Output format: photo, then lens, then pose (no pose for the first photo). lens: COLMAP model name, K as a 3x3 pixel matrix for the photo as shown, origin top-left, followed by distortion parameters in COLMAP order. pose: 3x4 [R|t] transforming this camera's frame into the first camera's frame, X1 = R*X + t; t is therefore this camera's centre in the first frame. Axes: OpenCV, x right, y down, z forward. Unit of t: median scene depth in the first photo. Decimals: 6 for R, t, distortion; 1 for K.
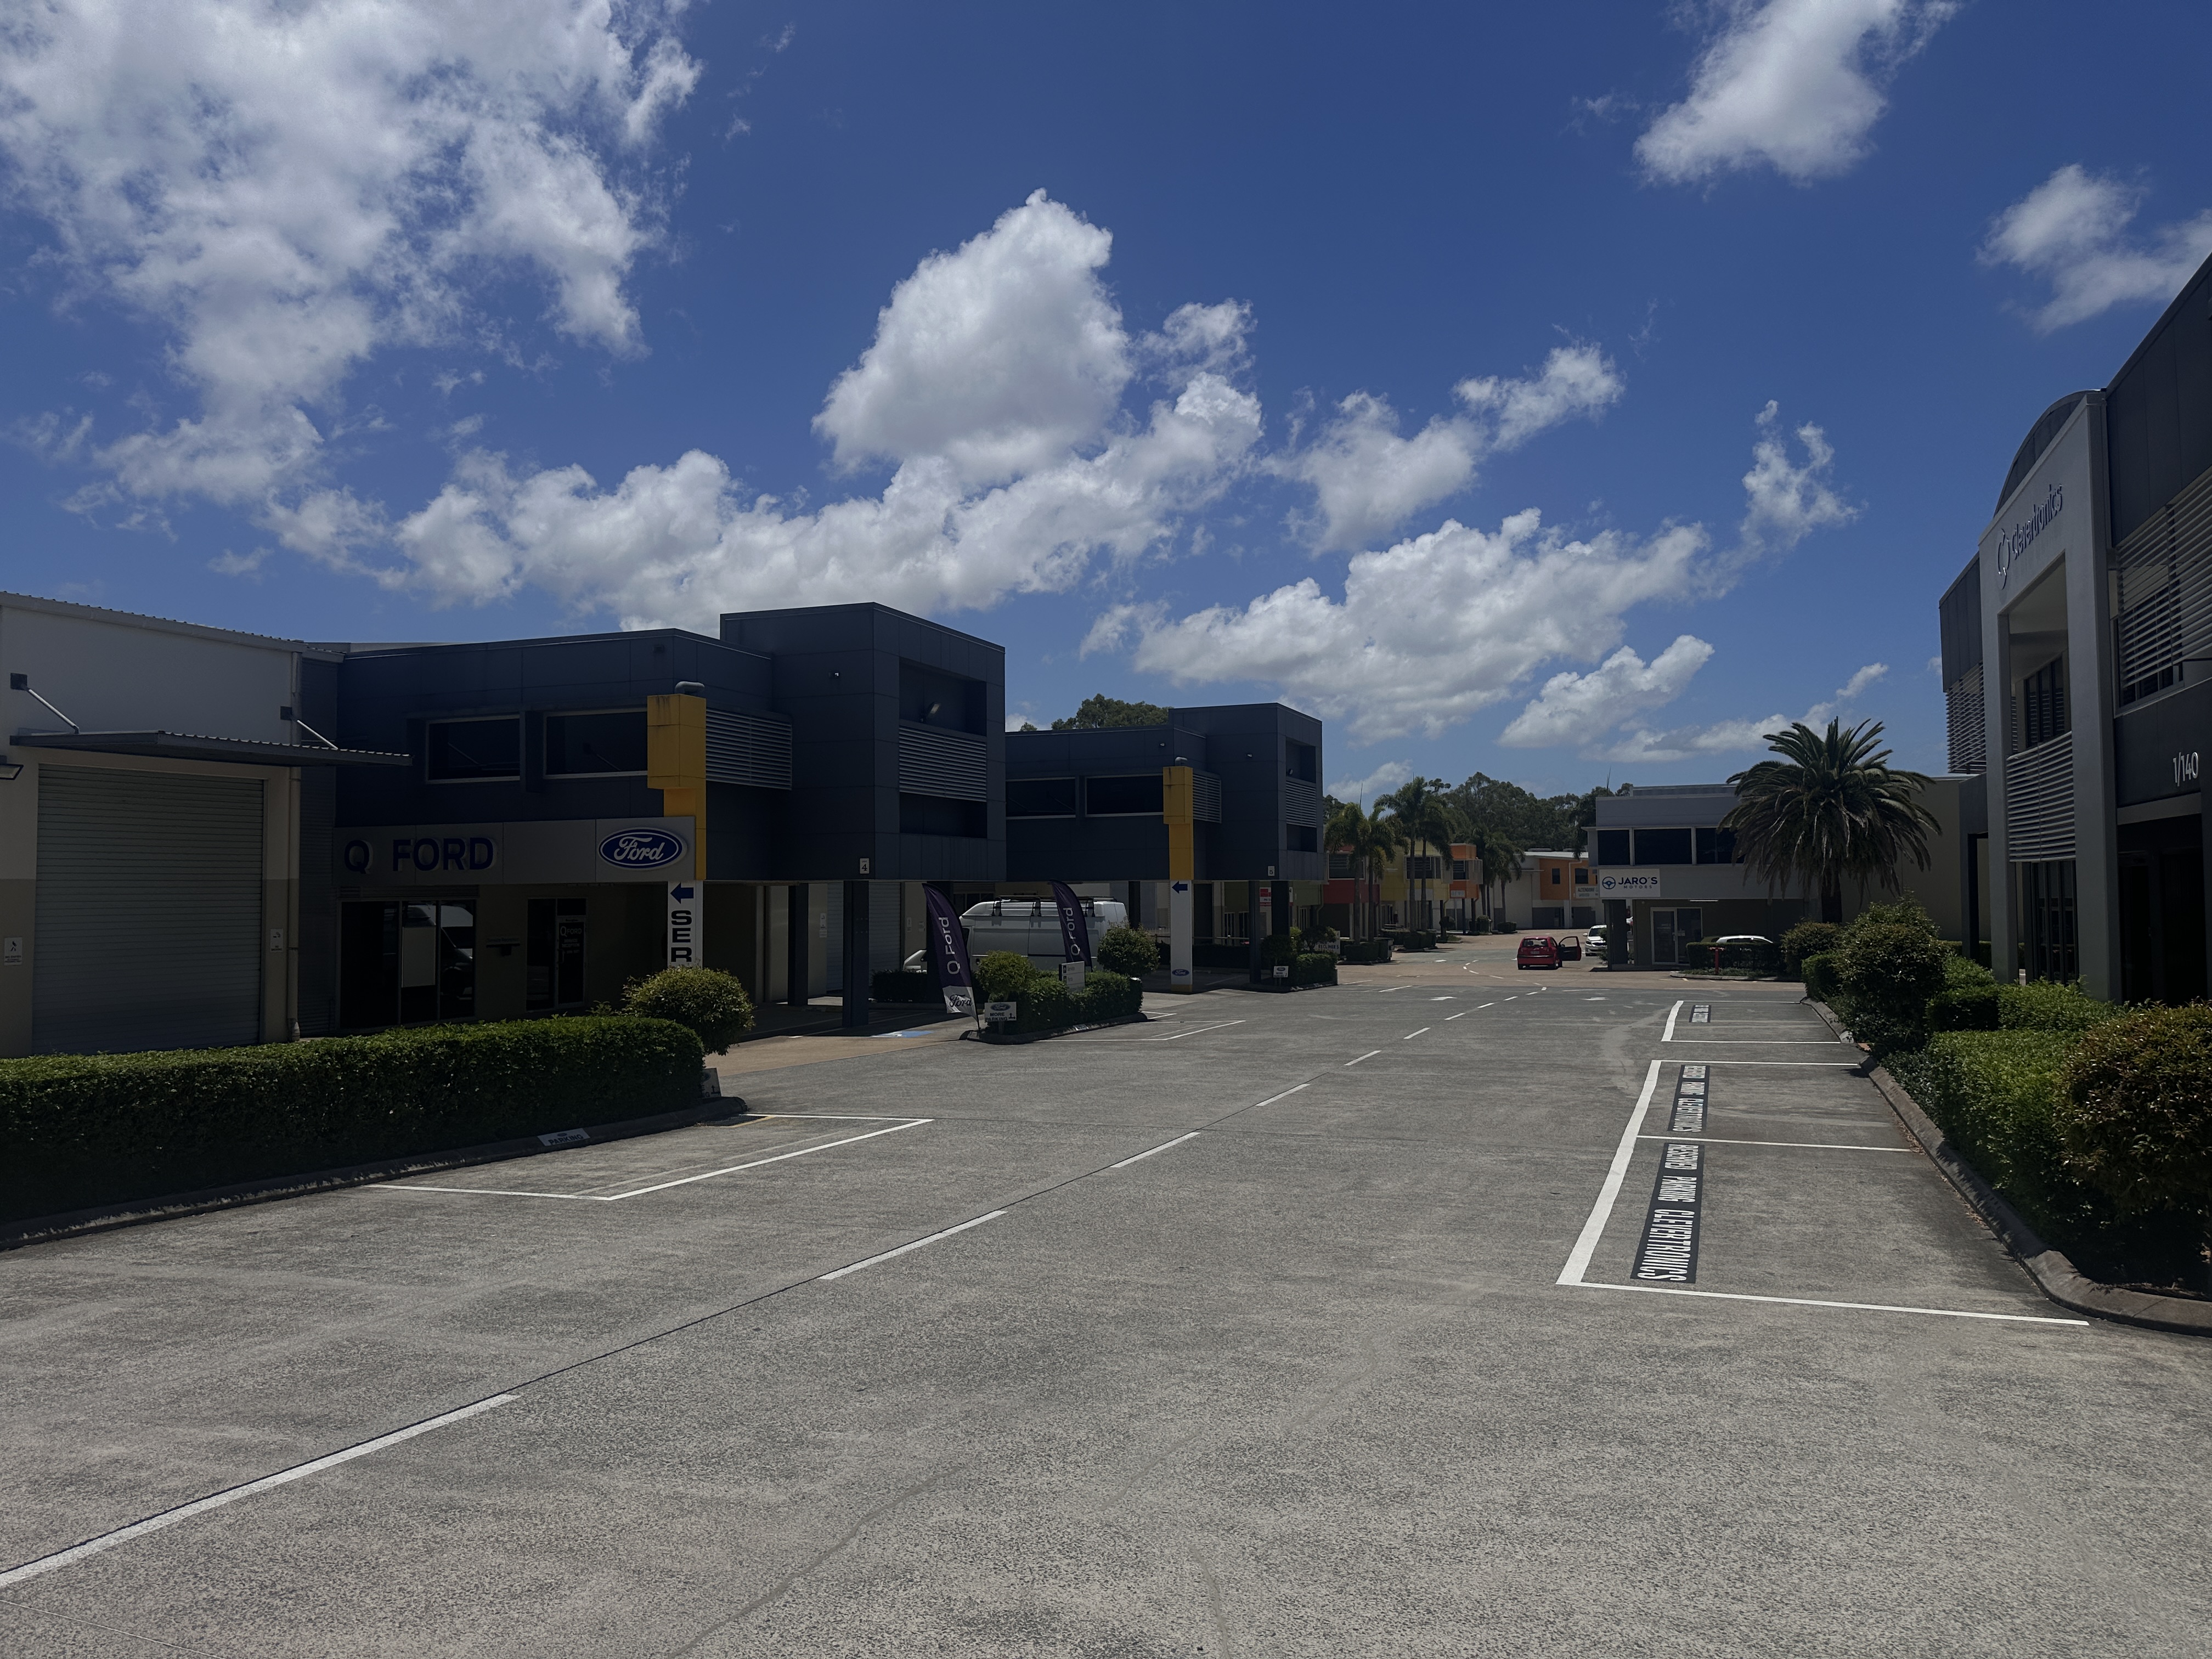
lens RADIAL K [[1546.2, 0, 1106.0], [0, 1546.2, 829.5], [0, 0, 1]] dist [0.006943, -0.012018]
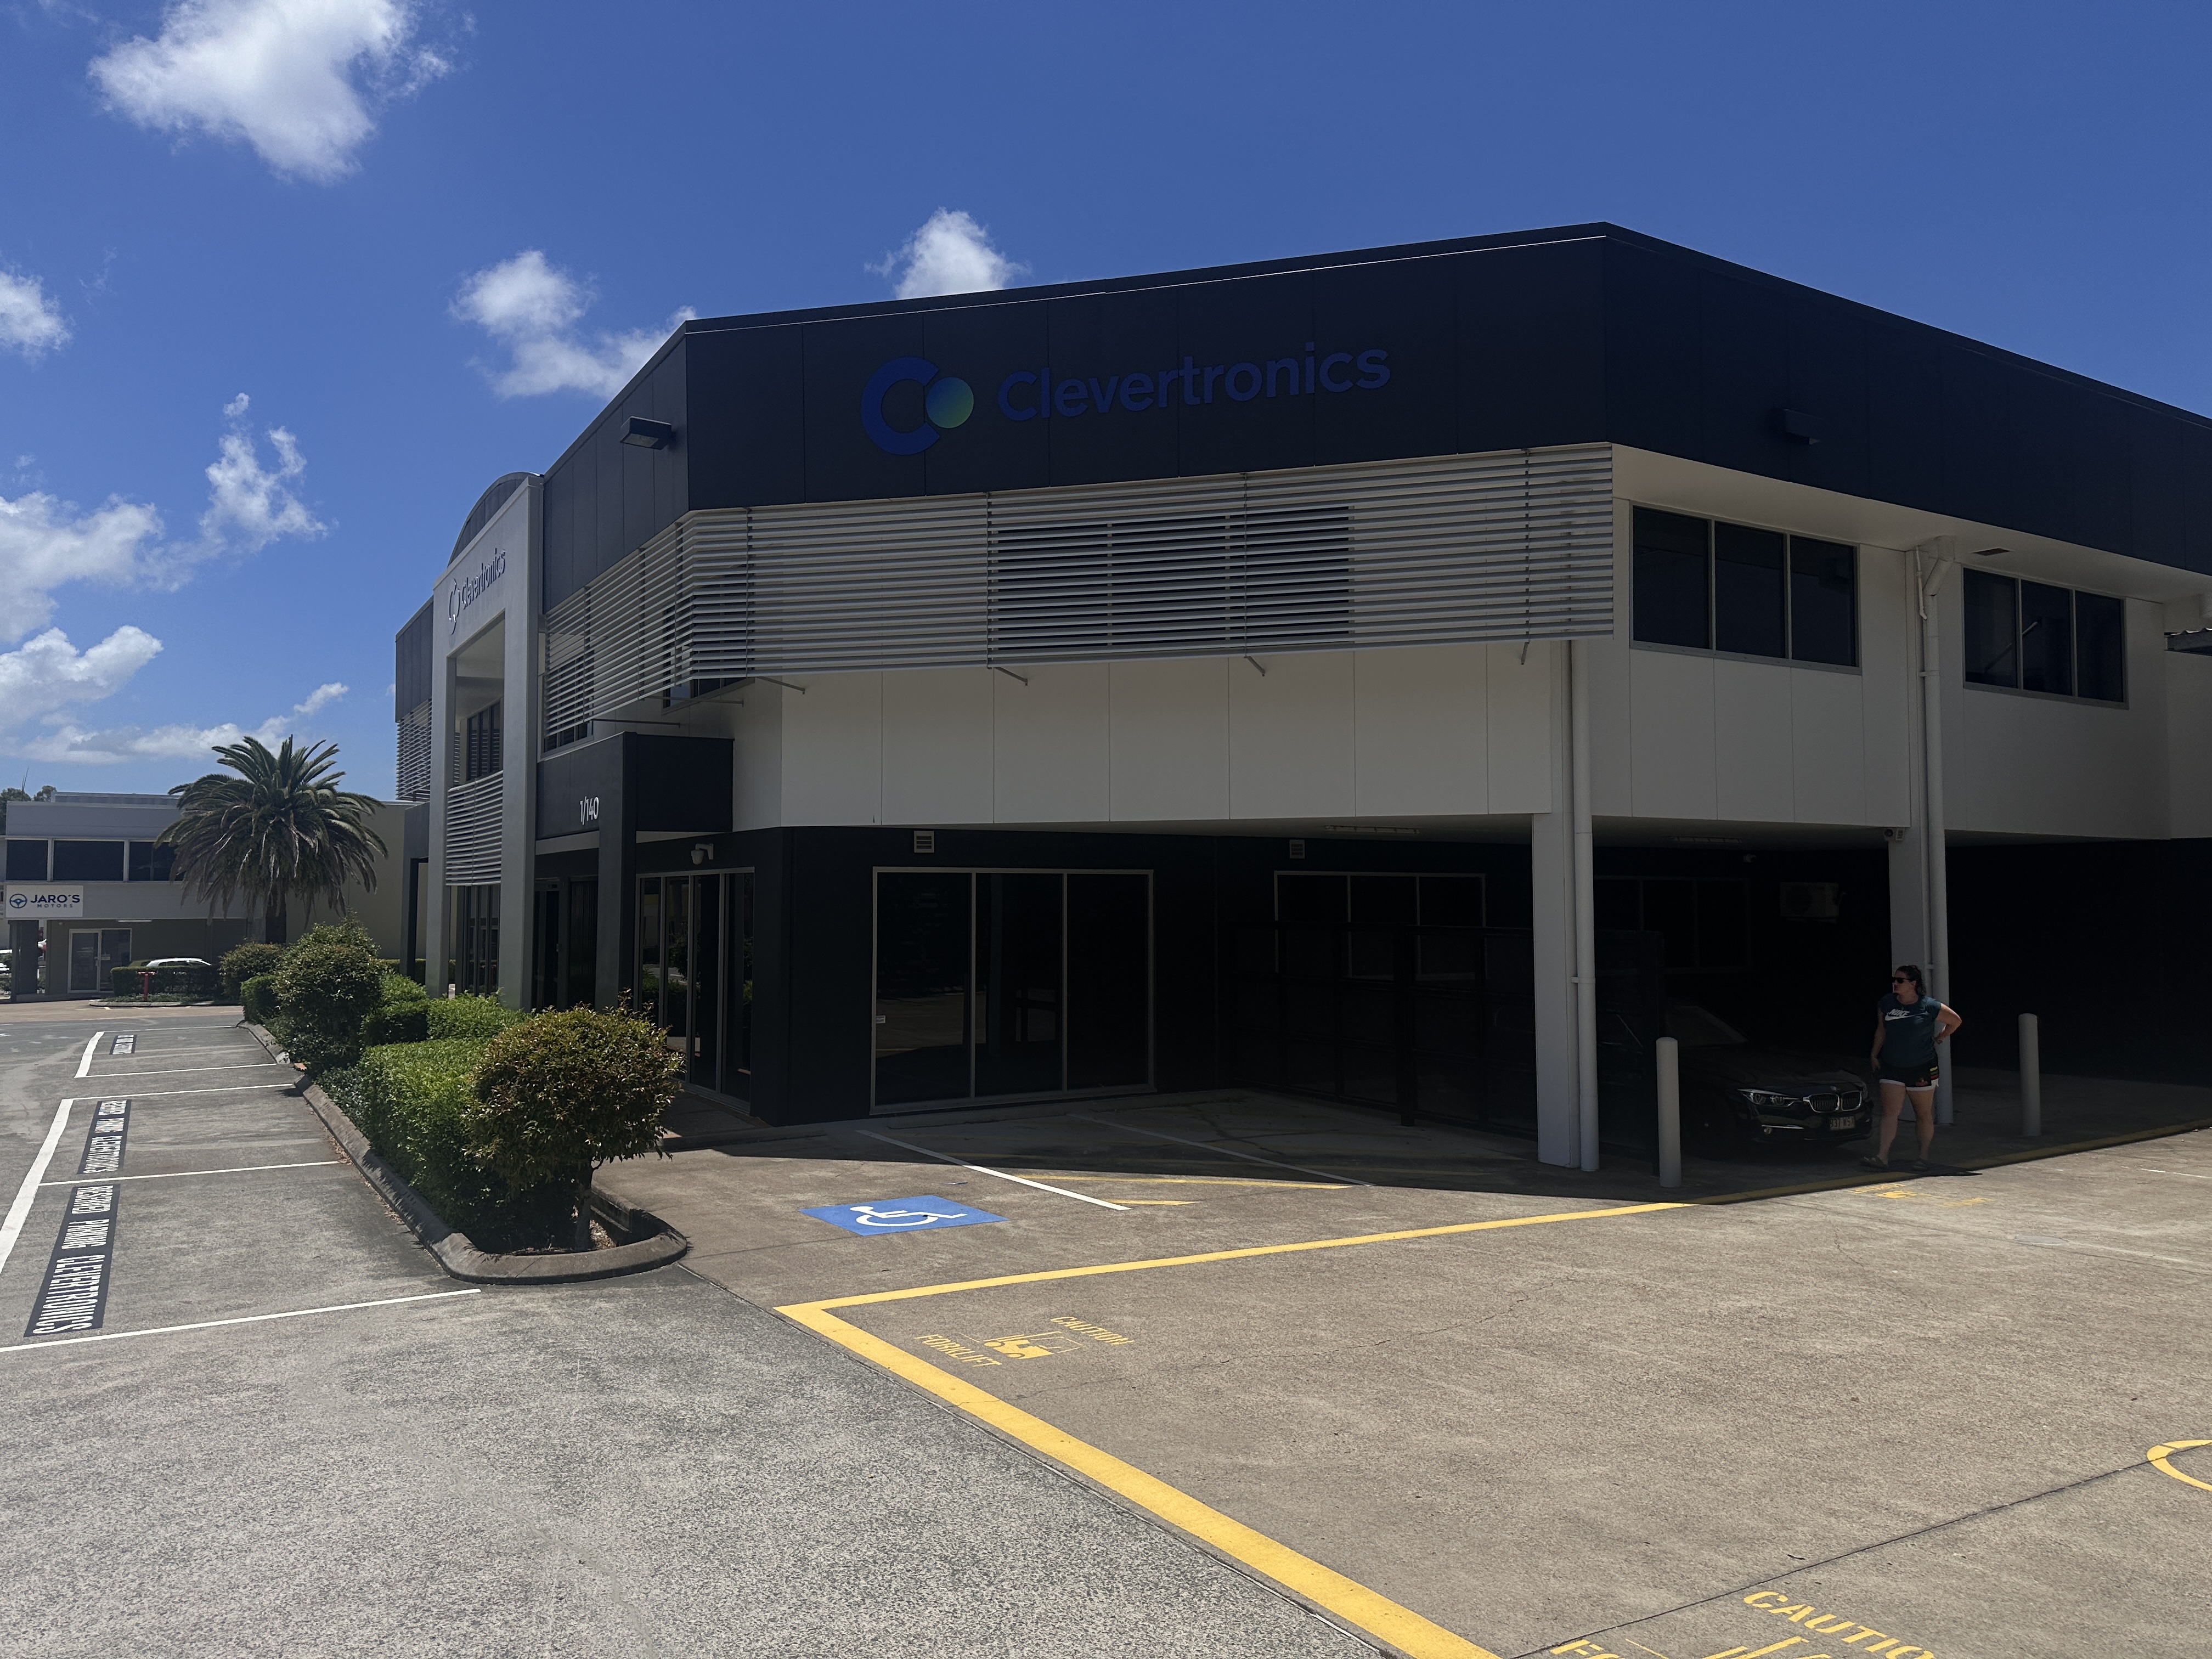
lens RADIAL K [[1564.4, 0, 1114.7], [0, 1564.4, 822.0], [0, 0, 1]] dist [-0.003585, -0.010520]
pose [[0.599049, 0.049802, 0.799162, -0.014298], [-0.036125, 0.998729, -0.035160, -0.002228], [-0.799897, -0.007808, 0.600086, -0.037398]]
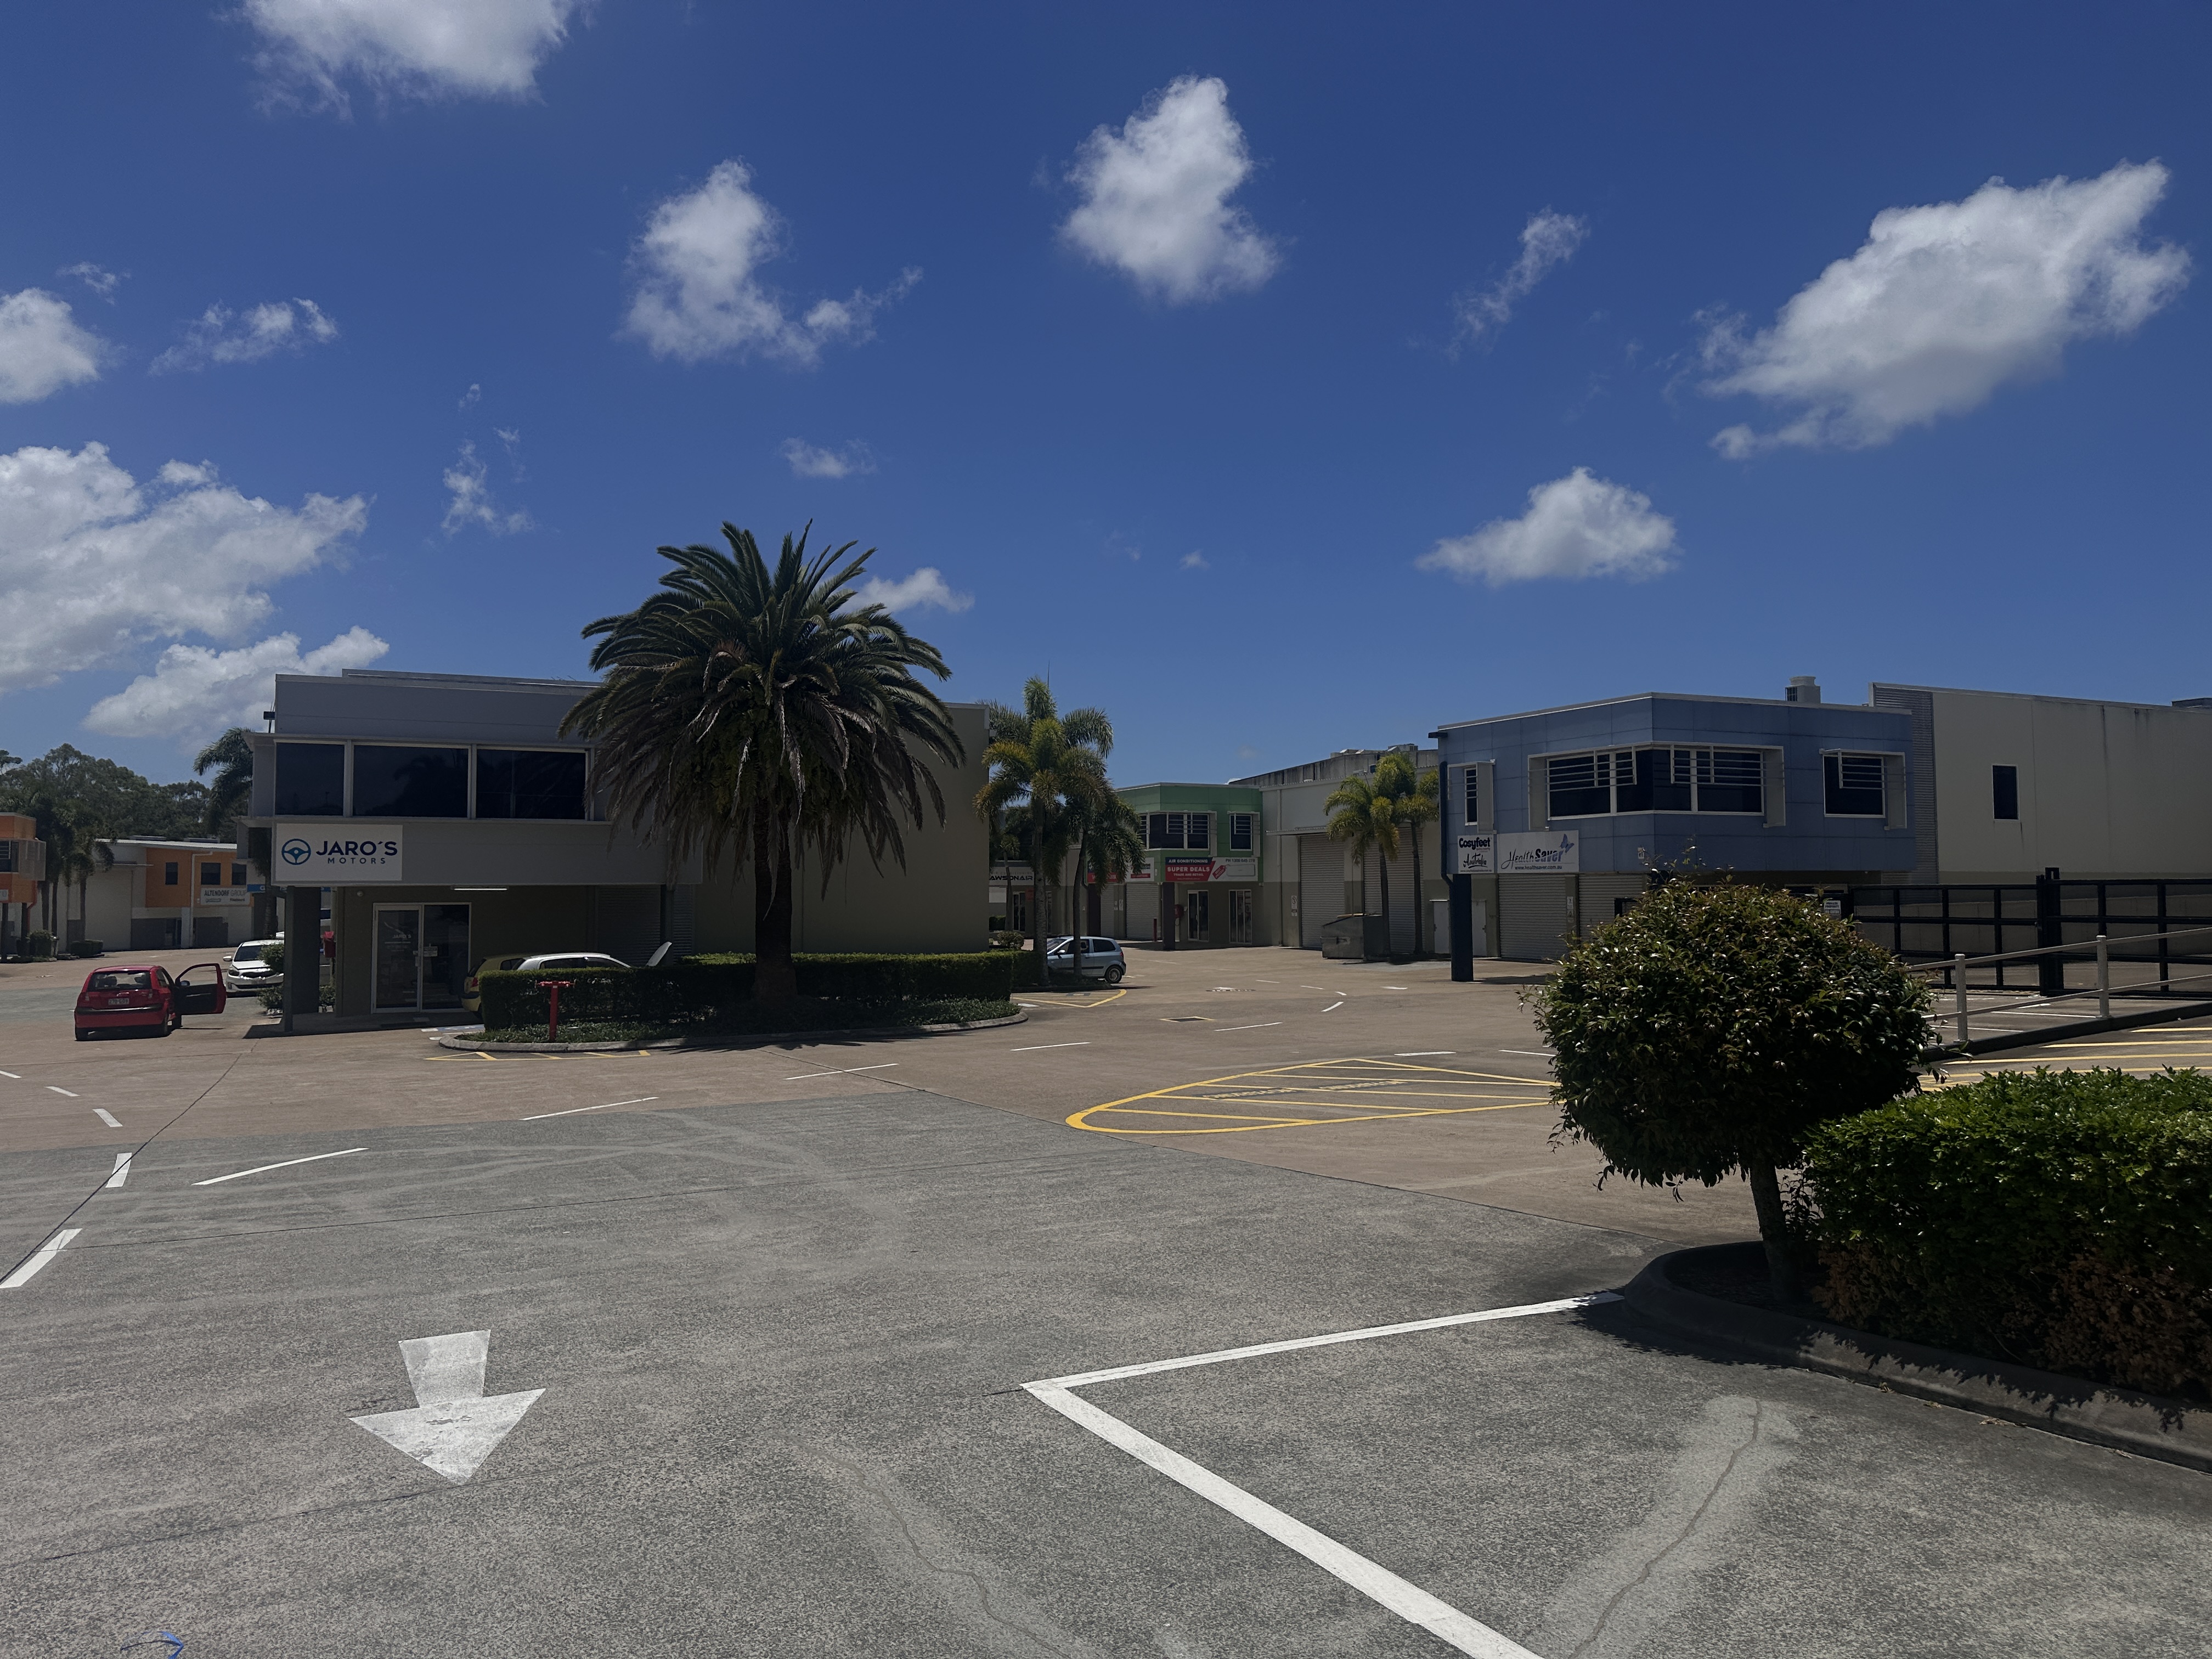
lens RADIAL K [[1520.4, 0, 1108.3], [0, 1520.4, 820.1], [0, 0, 1]] dist [0.082988, -0.121179]
pose [[0.675747, 0.045532, 0.735726, 0.260141], [-0.032713, 0.998959, -0.031778, 0.059499], [-0.736408, -0.002594, 0.676533, 0.892869]]
